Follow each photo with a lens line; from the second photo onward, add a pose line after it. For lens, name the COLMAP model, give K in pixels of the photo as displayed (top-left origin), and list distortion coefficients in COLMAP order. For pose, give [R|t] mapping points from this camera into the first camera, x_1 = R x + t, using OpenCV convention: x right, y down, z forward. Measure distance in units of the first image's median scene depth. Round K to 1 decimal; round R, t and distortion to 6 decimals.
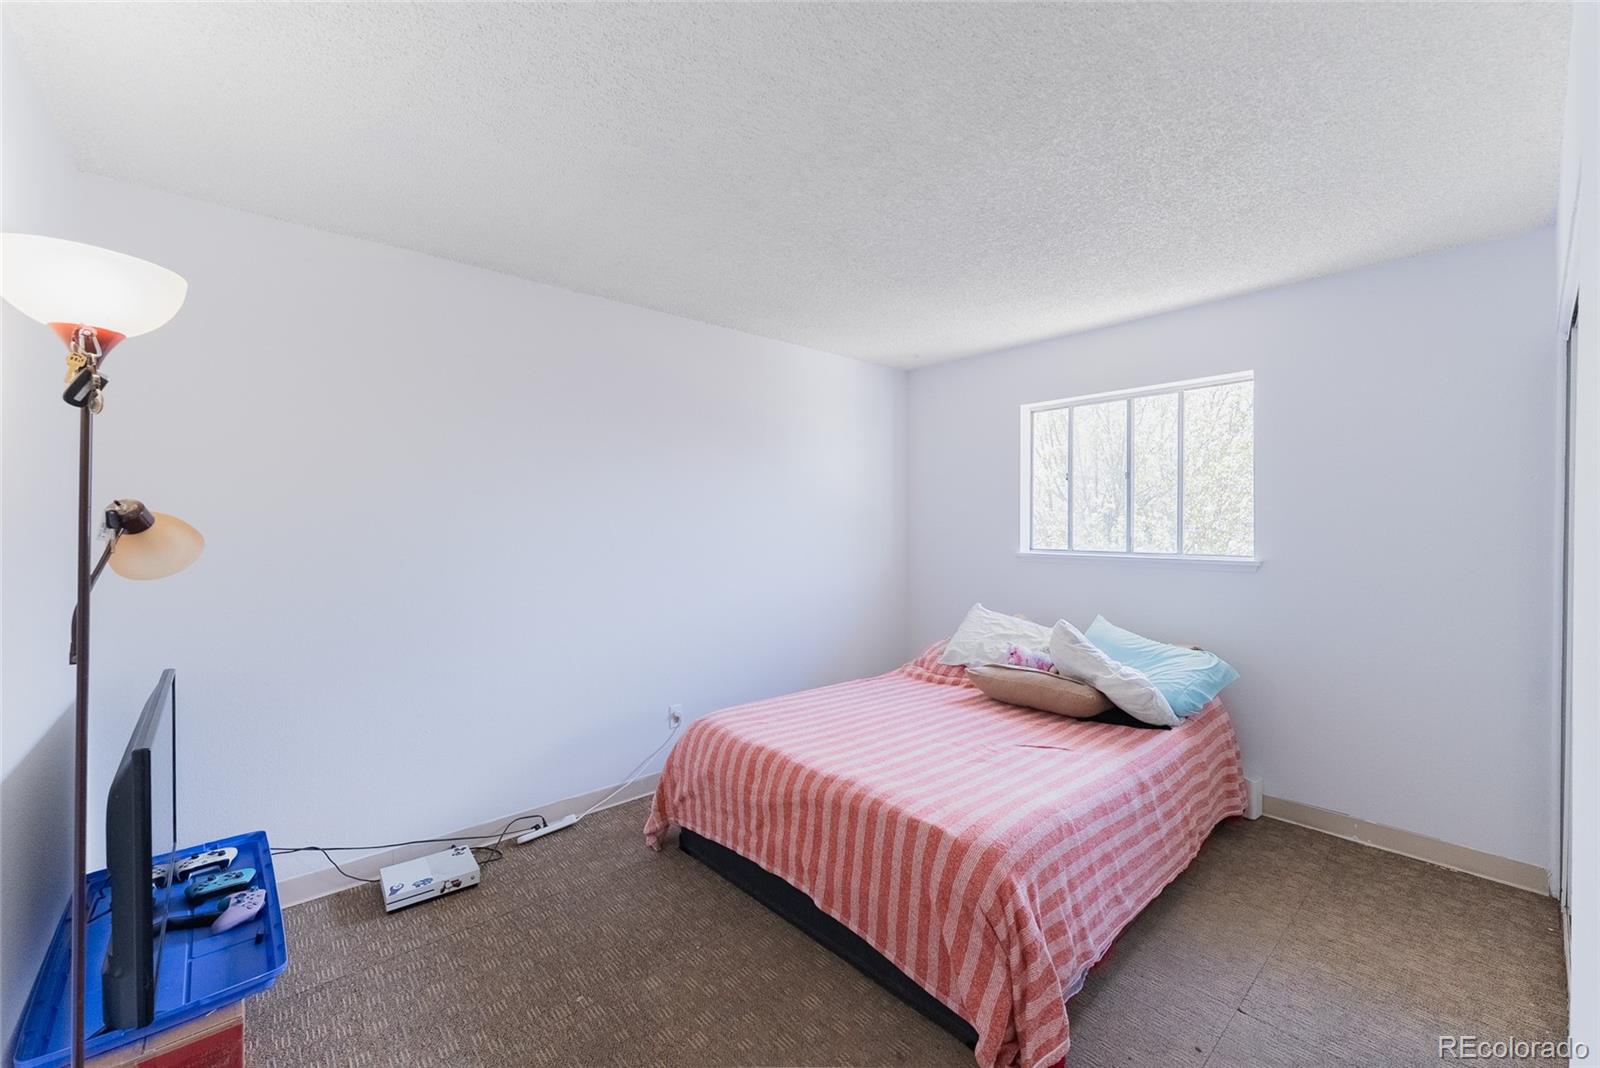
lens RADIAL K [[637.6, 0, 804.2], [0, 637.6, 536.2], [0, 0, 1]] dist [0.000695, -0.000447]
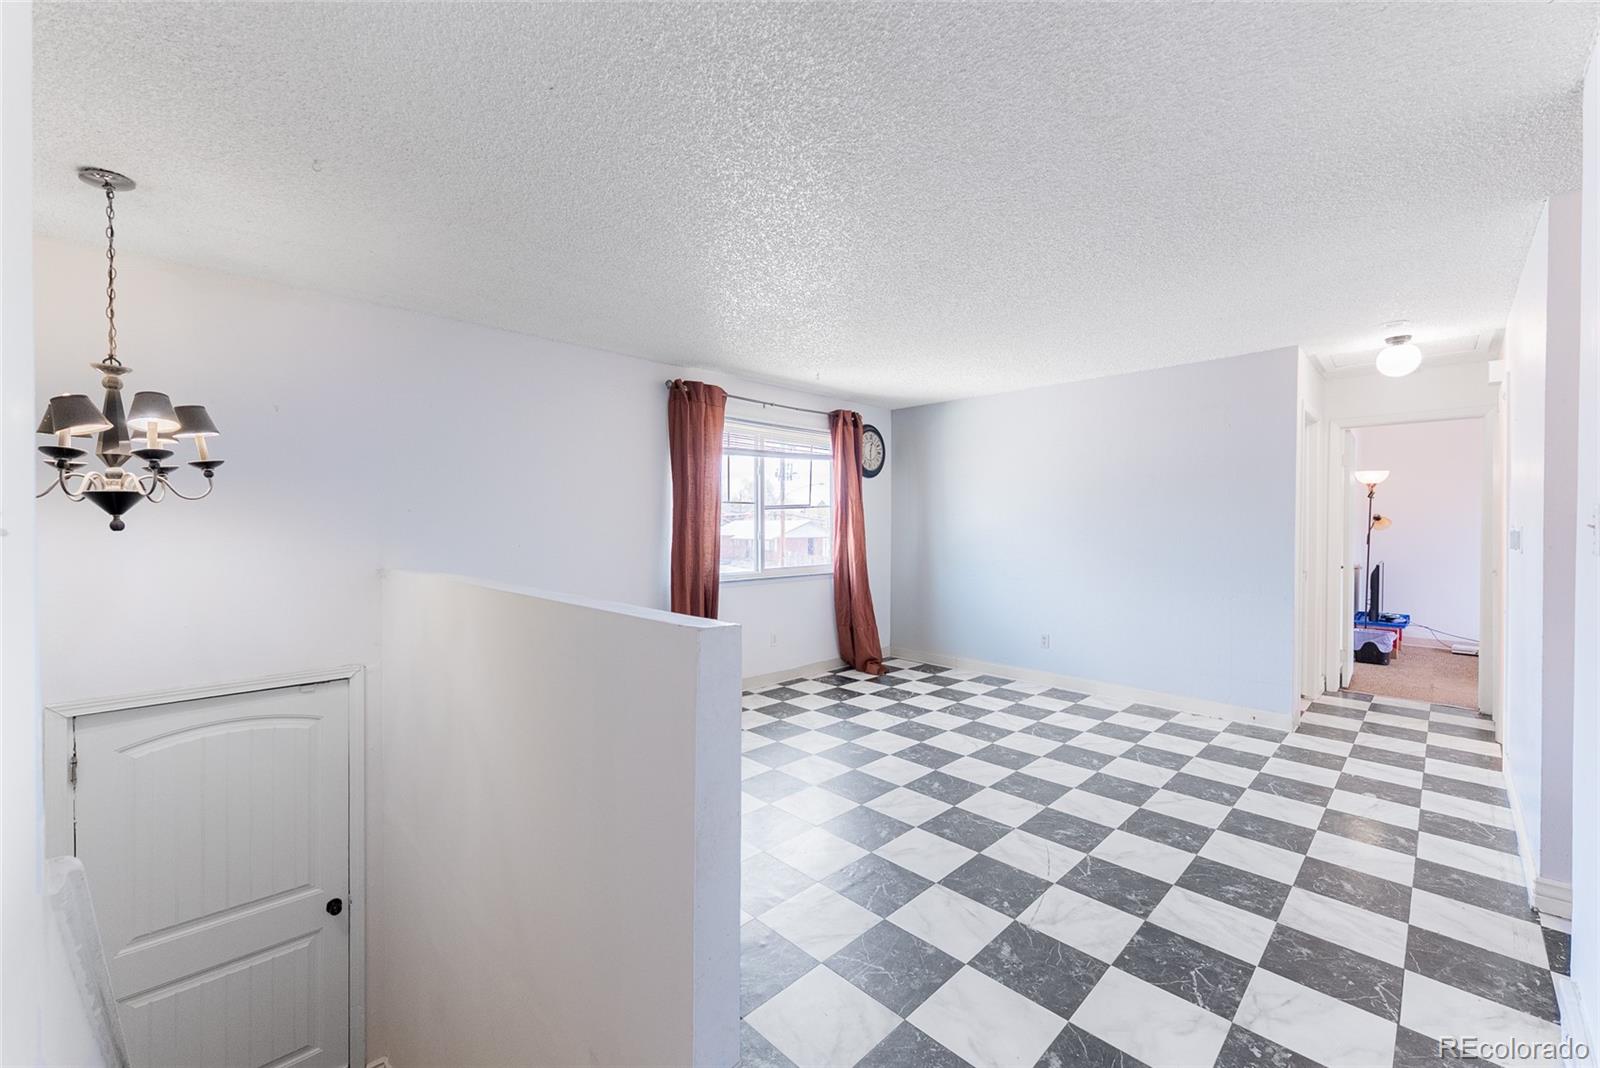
lens RADIAL K [[637.6, 0, 797.6], [0, 637.6, 529.9], [0, 0, 1]] dist [0.000695, -0.000447]
pose [[0.058260, 0.011130, -0.998239, 1.751061], [-0.014625, 0.999840, 0.010294, 0.039935], [0.998194, 0.013999, 0.058413, -1.824178]]
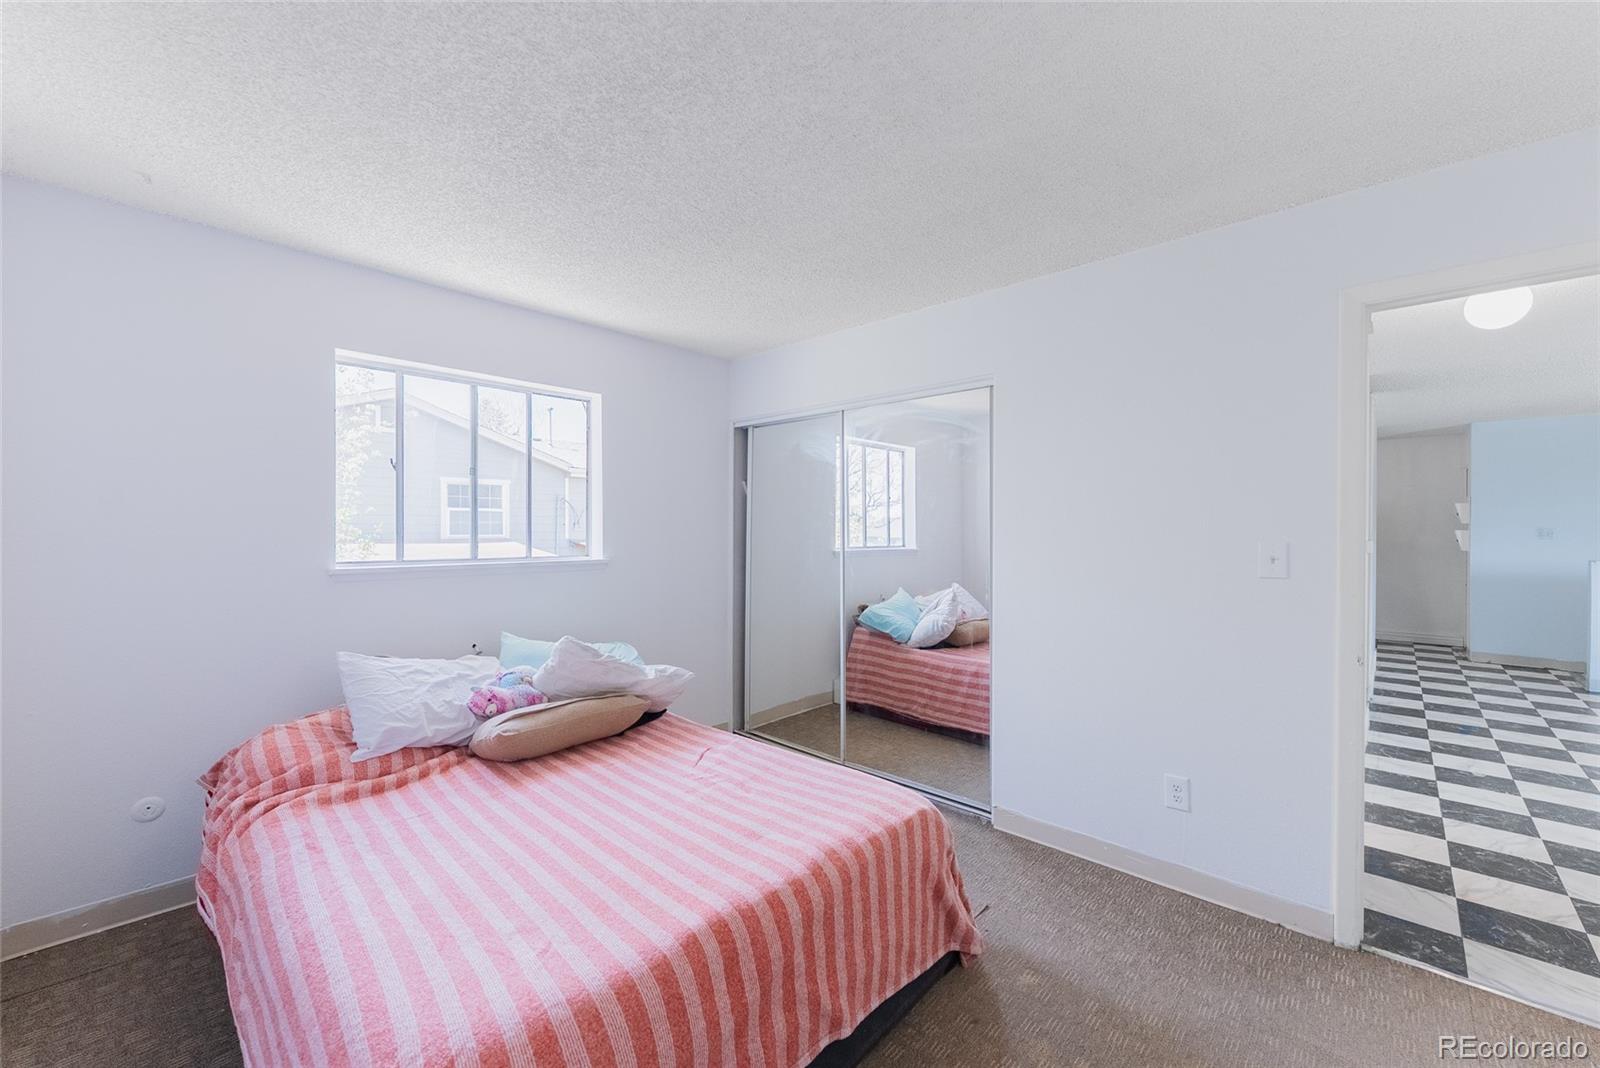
lens RADIAL K [[637.6, 0, 802.8], [0, 637.6, 528.4], [0, 0, 1]] dist [0.000695, -0.000447]
pose [[-0.099078, 0.000193, 0.995080, -0.512305], [0.019453, 0.999809, 0.001743, -0.011400], [-0.994889, 0.019530, -0.099063, 0.797216]]
